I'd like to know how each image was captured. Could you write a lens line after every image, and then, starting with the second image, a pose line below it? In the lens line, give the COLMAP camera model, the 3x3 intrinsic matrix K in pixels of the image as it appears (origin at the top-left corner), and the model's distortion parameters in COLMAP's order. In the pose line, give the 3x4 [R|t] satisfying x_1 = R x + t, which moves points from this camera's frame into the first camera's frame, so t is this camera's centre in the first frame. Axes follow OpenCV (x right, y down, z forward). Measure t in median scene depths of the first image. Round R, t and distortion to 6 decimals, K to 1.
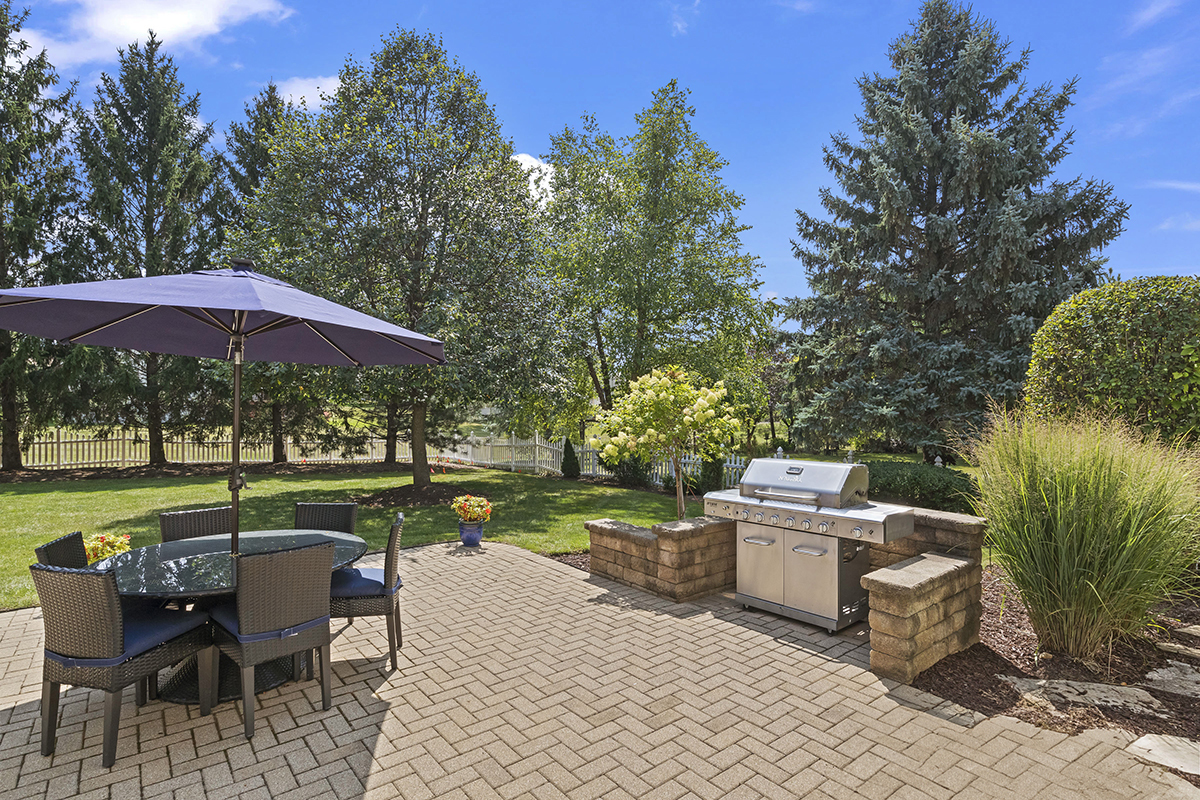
lens RADIAL K [[625.4, 0, 600.0], [0, 625.4, 400.0], [0, 0, 1]] dist [-0.000574, -0.000166]
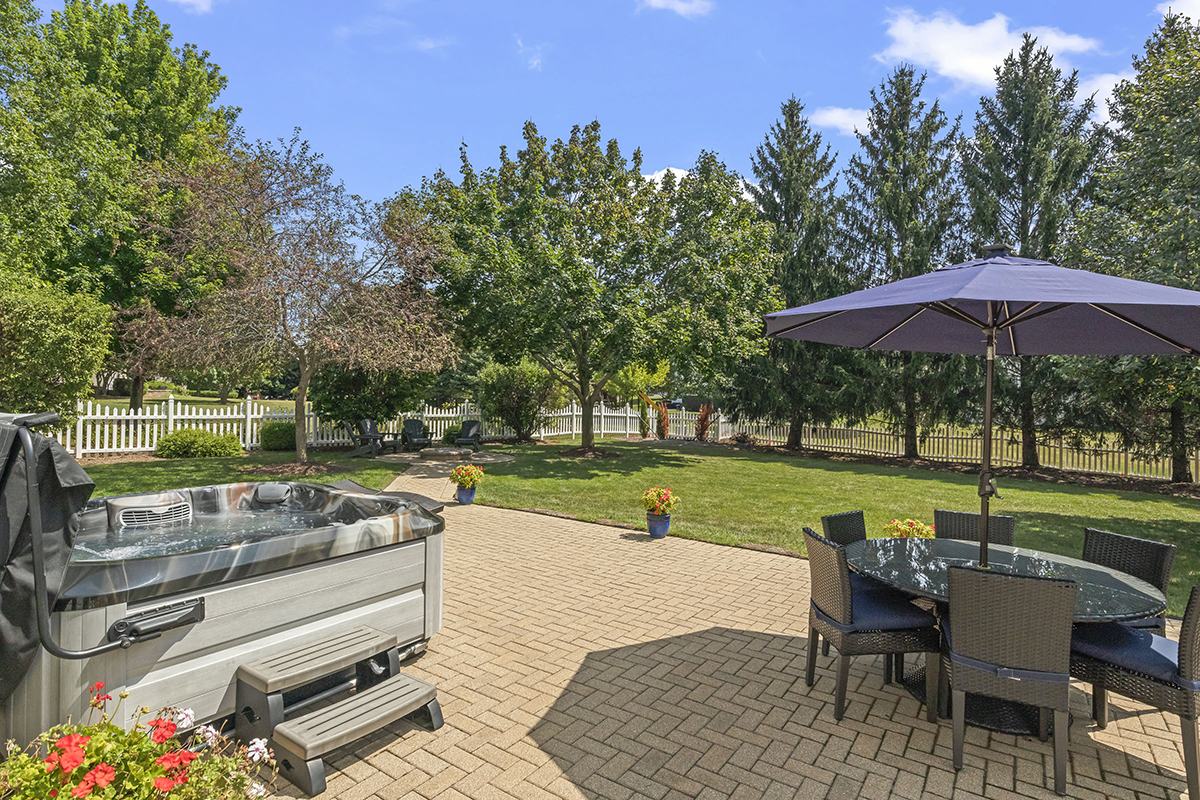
lens RADIAL K [[625.3, 0, 601.3], [0, 625.3, 387.6], [0, 0, 1]] dist [-0.000188, 0.000001]
pose [[0.267594, -0.009674, -0.963483, 0.064742], [-0.015038, 0.999786, -0.014215, 0.002306], [0.963414, 0.018293, 0.267392, 0.088386]]
